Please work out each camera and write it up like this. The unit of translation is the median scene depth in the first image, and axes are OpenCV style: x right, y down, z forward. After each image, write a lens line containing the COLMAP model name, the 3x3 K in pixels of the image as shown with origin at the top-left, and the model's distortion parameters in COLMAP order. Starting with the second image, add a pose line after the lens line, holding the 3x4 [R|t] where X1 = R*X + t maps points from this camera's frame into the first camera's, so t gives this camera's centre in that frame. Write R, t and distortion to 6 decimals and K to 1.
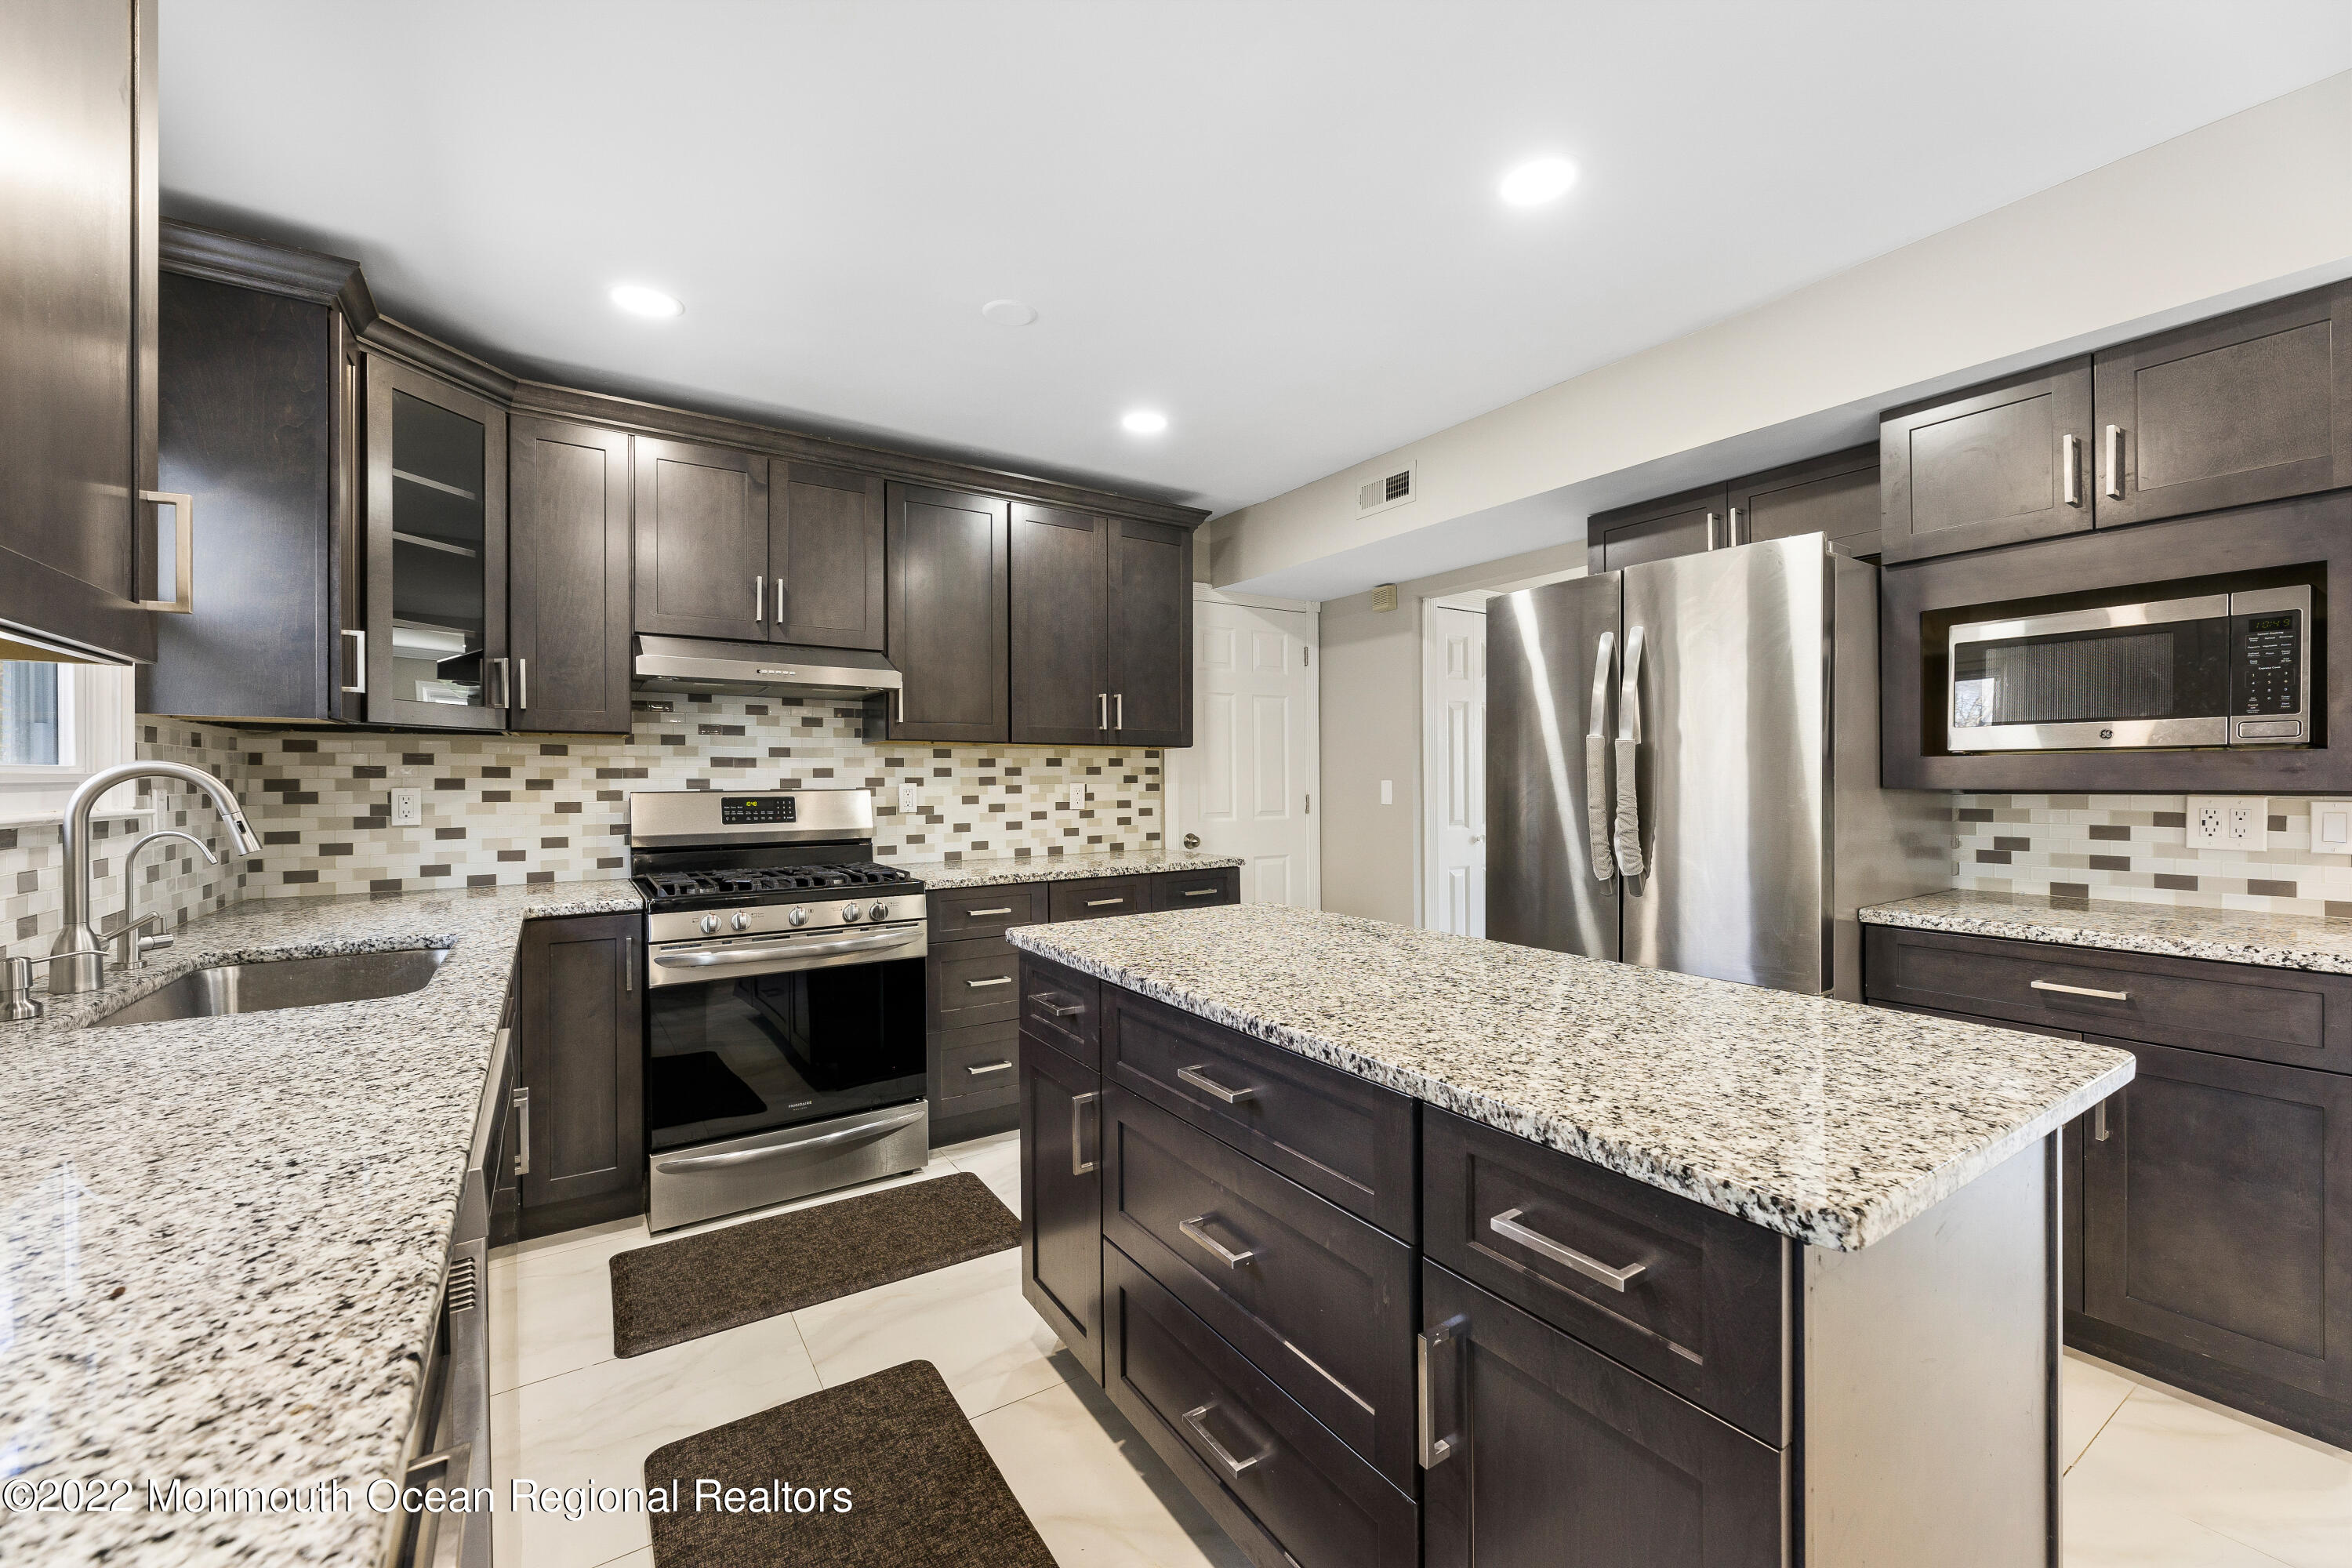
lens RADIAL K [[941.5, 0, 1178.3], [0, 941.5, 777.1], [0, 0, 1]] dist [0.001505, 0.000061]
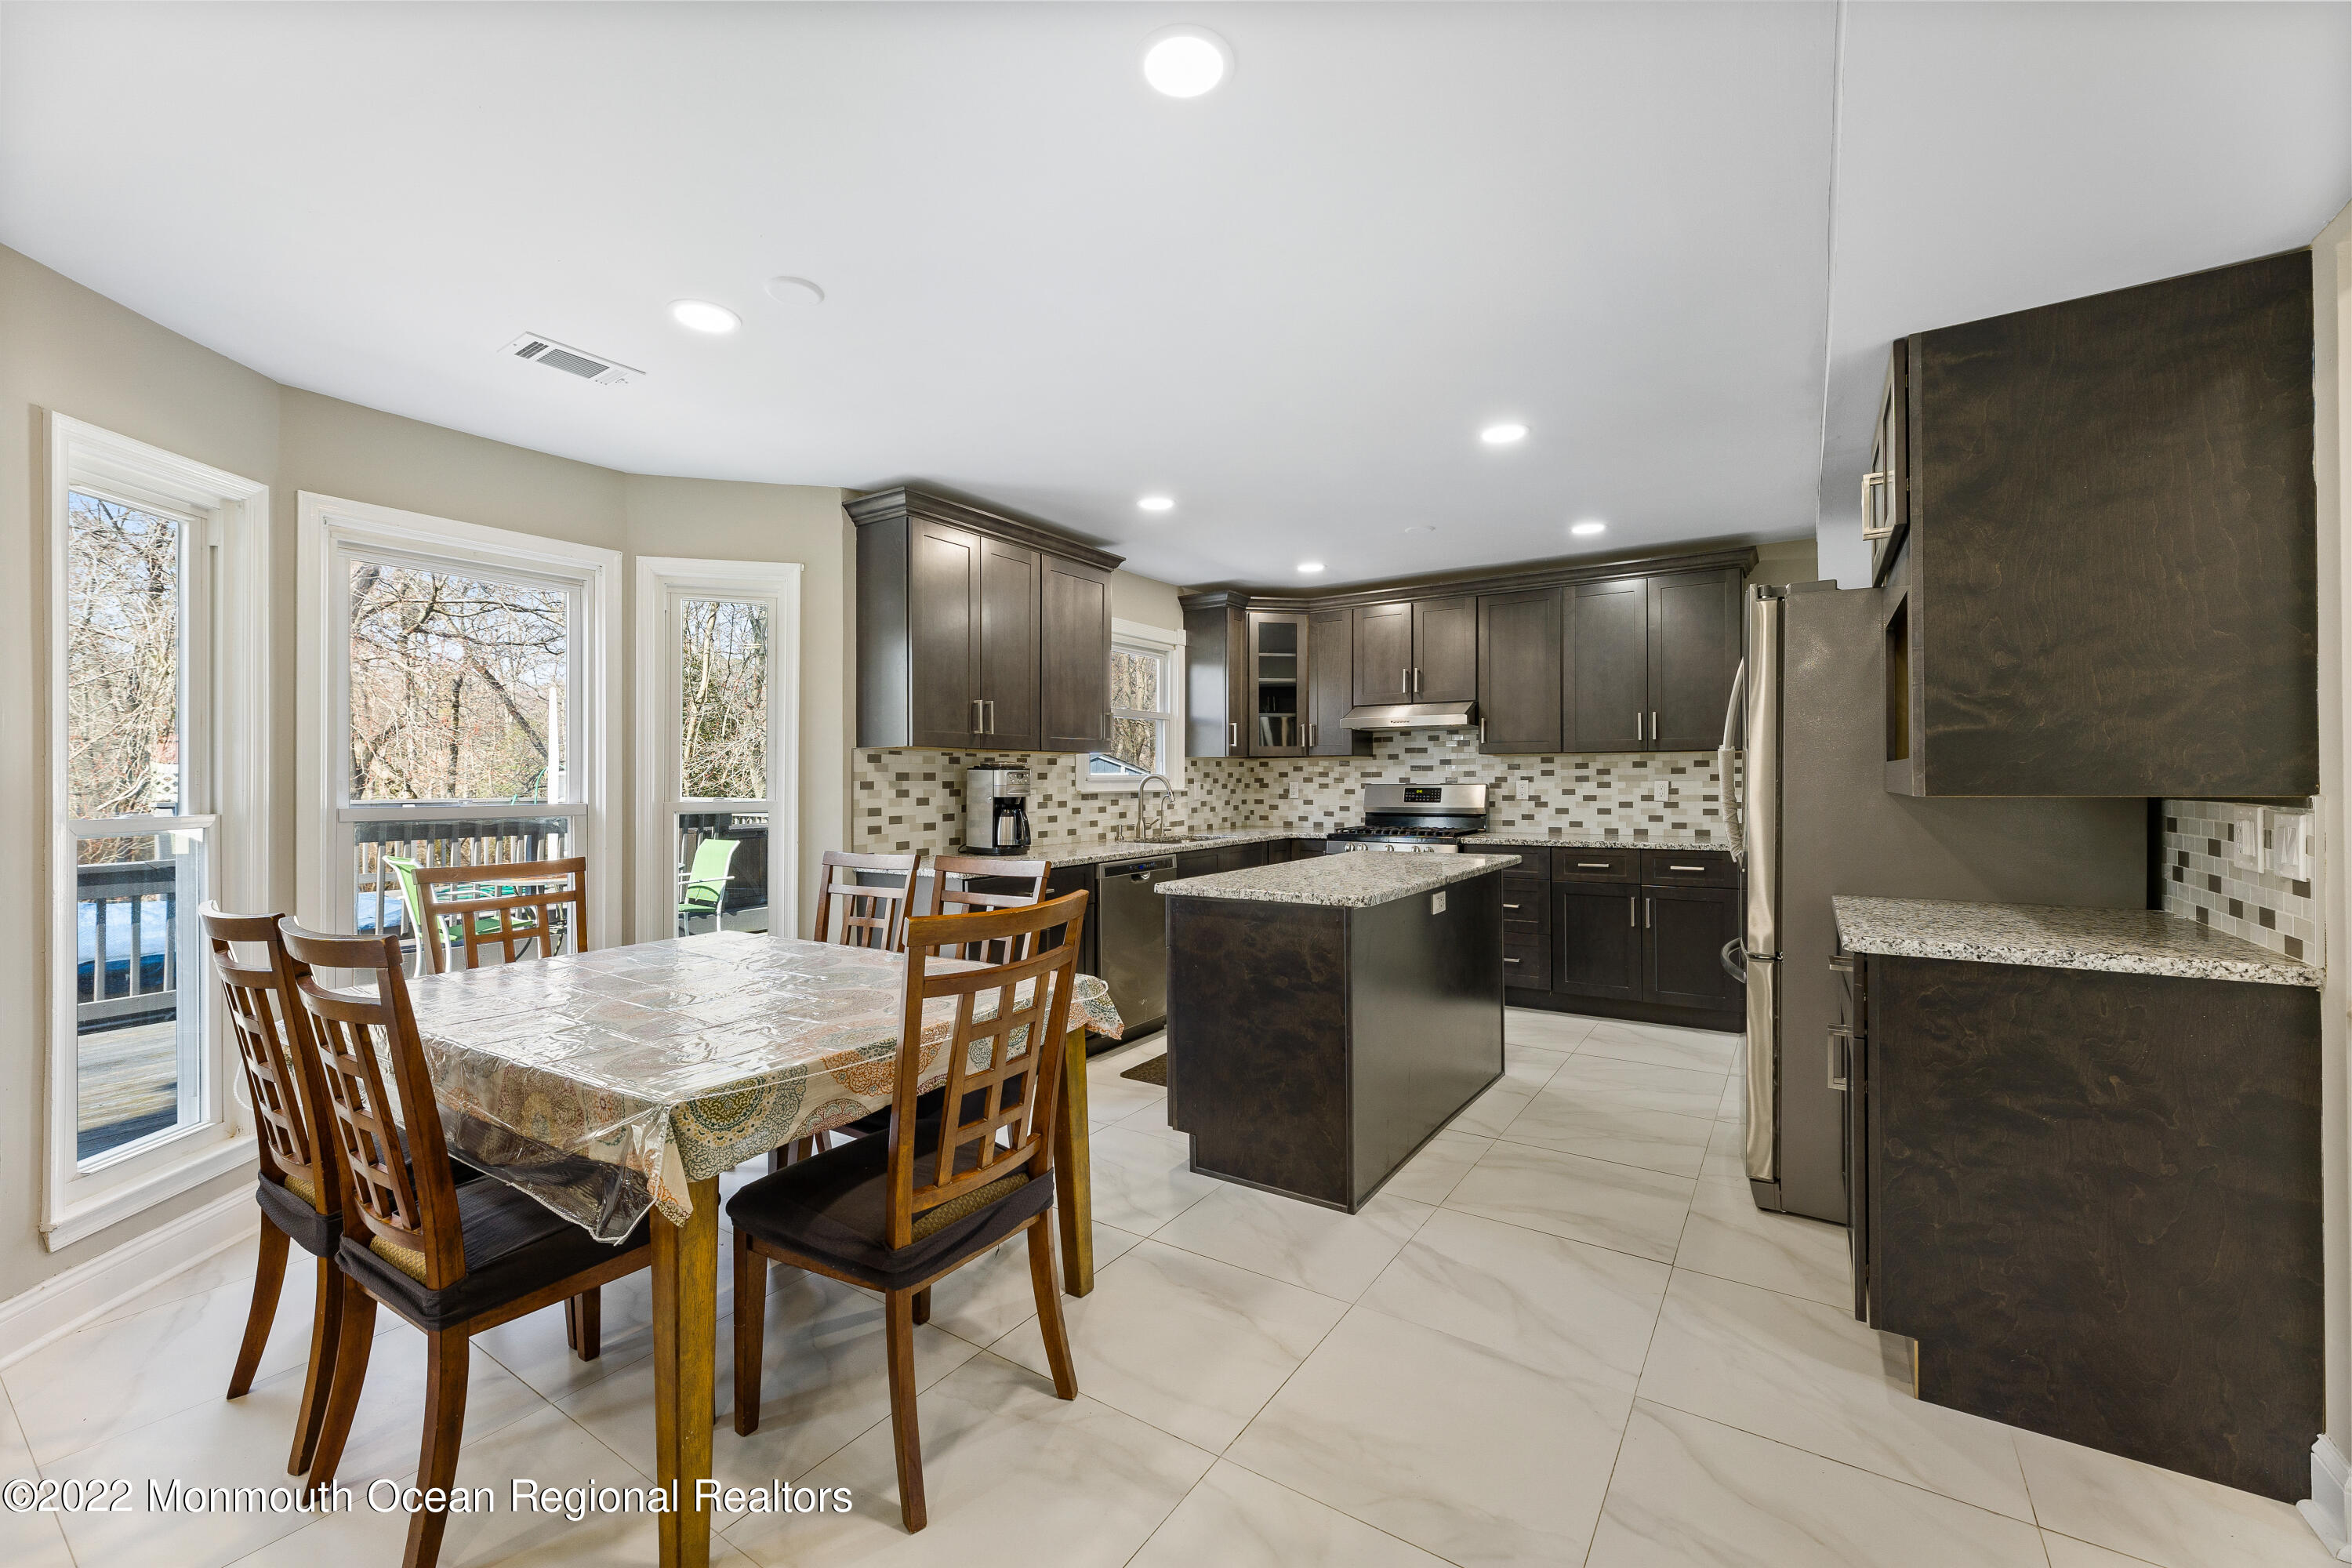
lens RADIAL K [[941.5, 0, 1178.3], [0, 941.5, 777.1], [0, 0, 1]] dist [0.001505, 0.000061]
pose [[0.391087, 0.001974, -0.920352, 0.918357], [0.005896, 0.999972, 0.004650, -0.009206], [0.920335, -0.007245, 0.391064, -0.116798]]
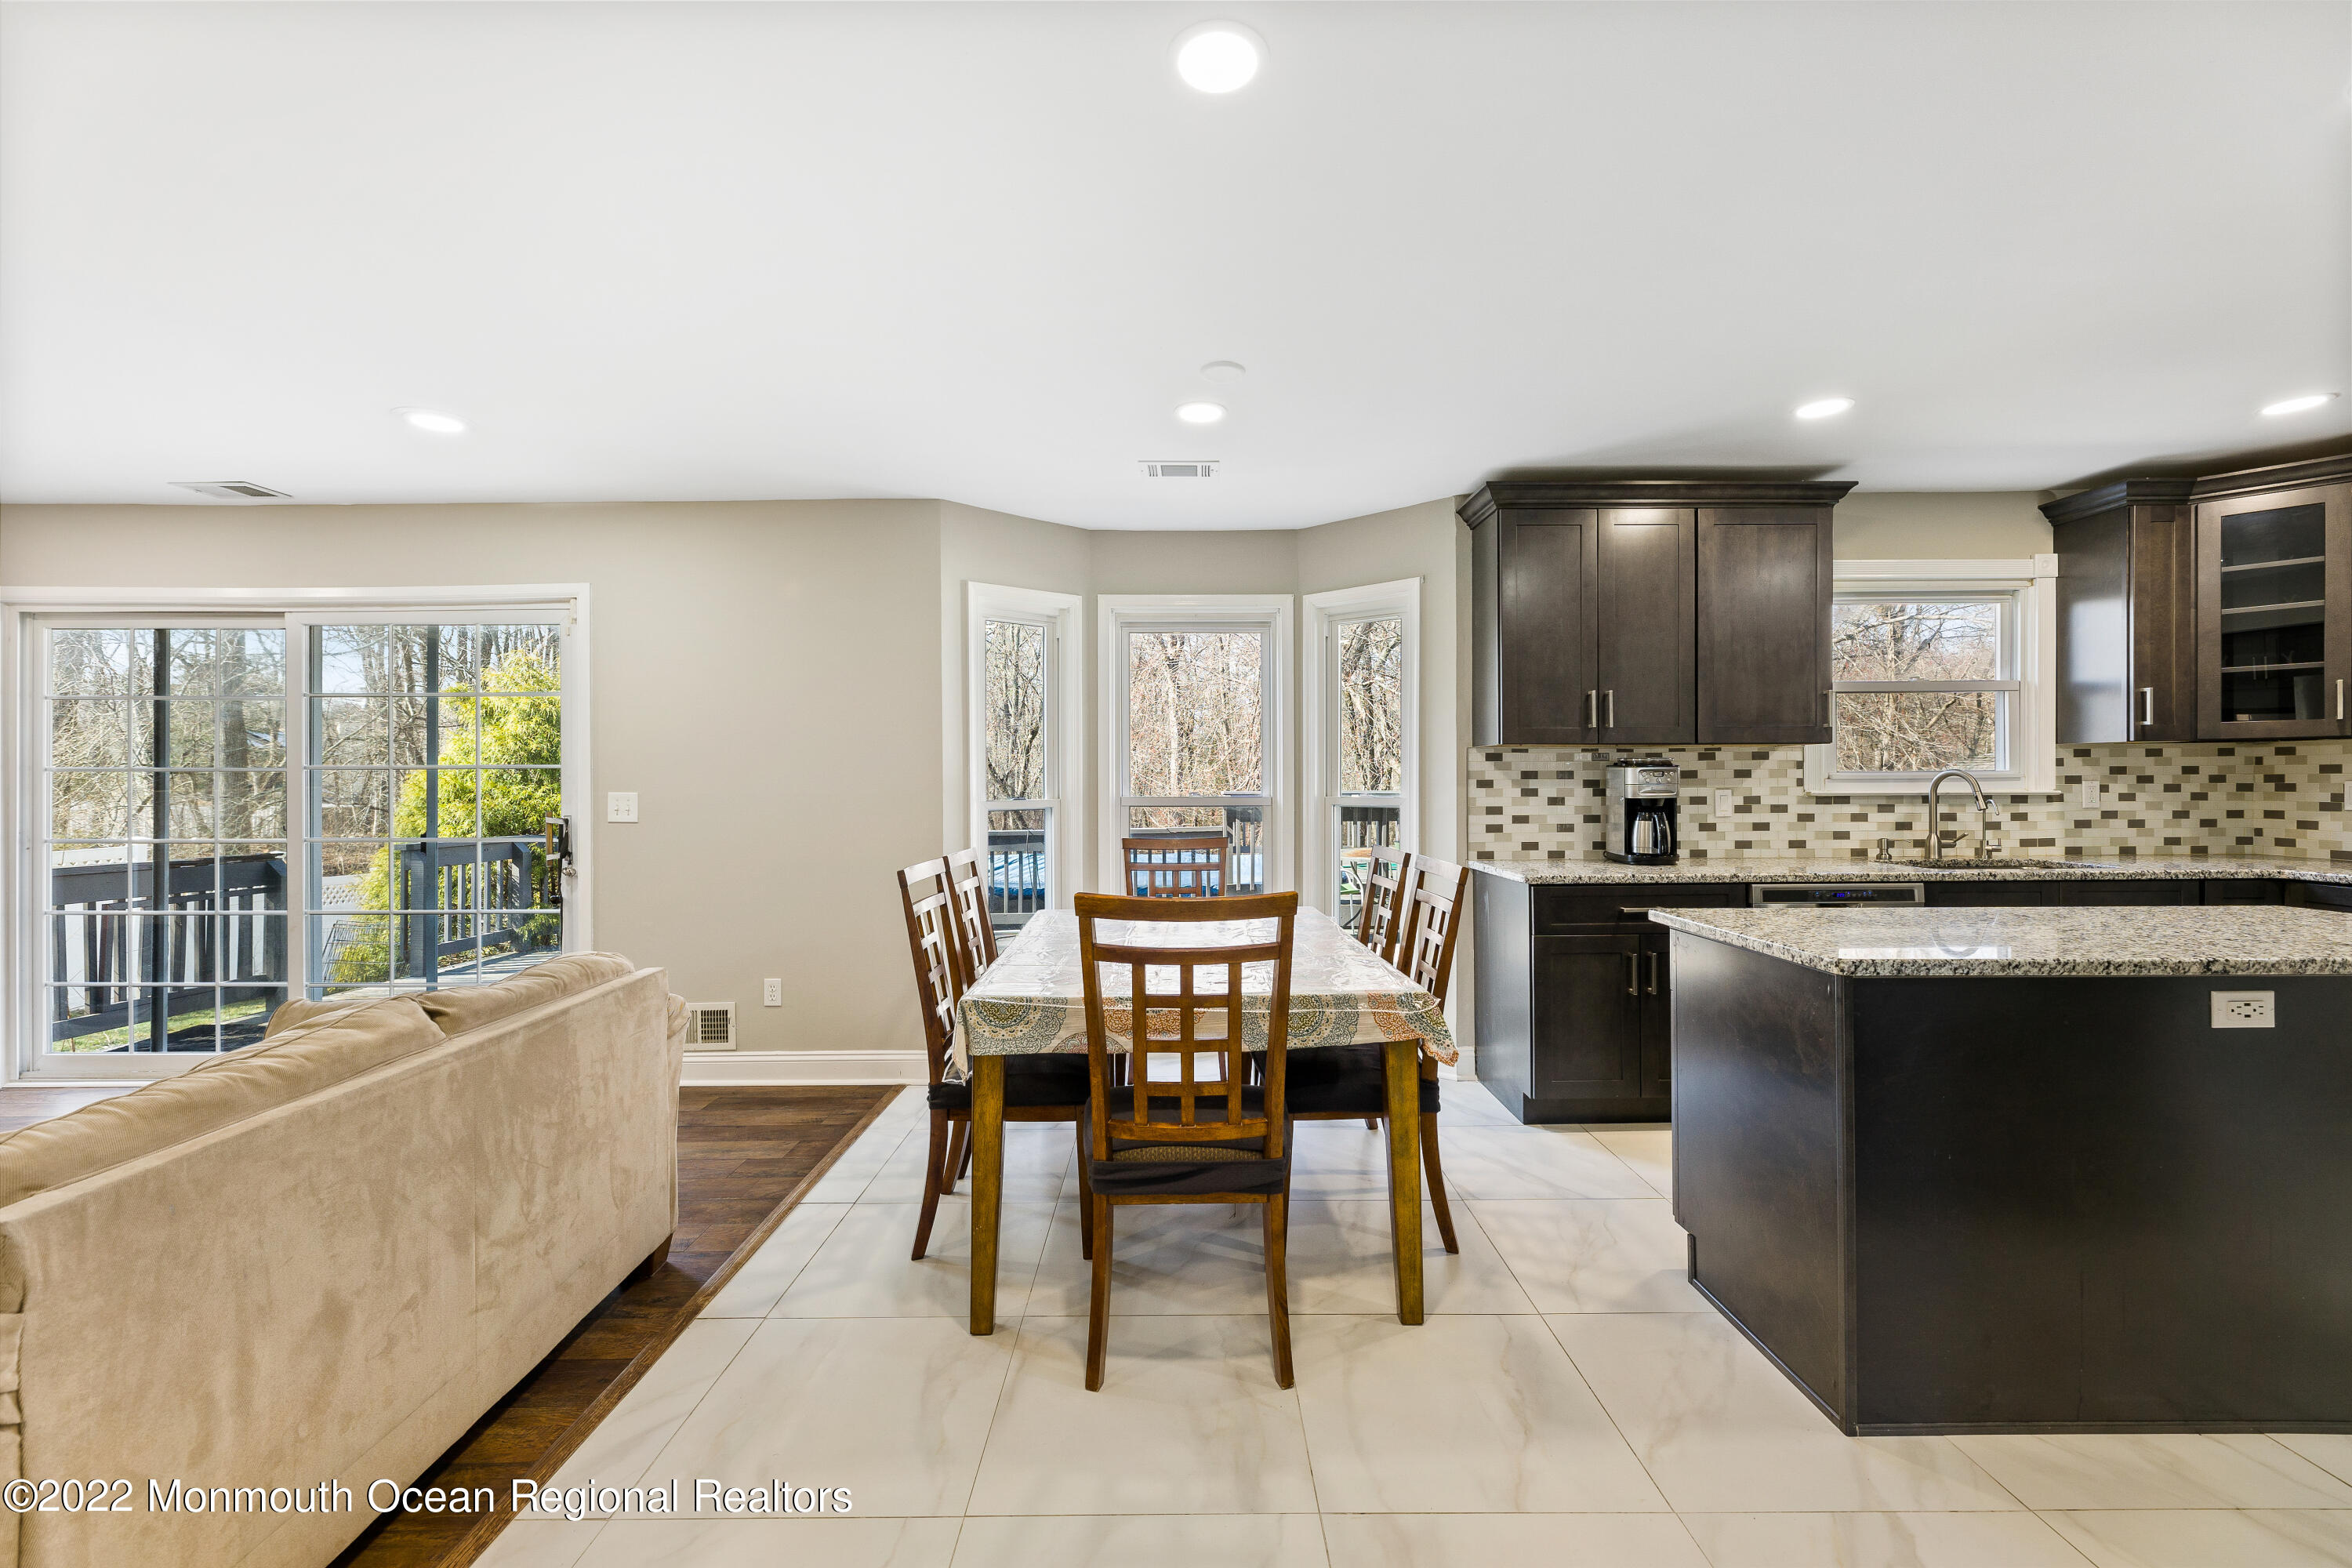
lens RADIAL K [[948.0, 0, 1182.0], [0, 948.0, 777.7], [0, 0, 1]] dist [0.001186, -0.000005]
pose [[-0.545654, 0.007433, -0.837978, 0.893818], [0.010494, 0.999943, 0.002036, -0.009796], [0.837945, -0.007682, -0.545700, 0.288036]]
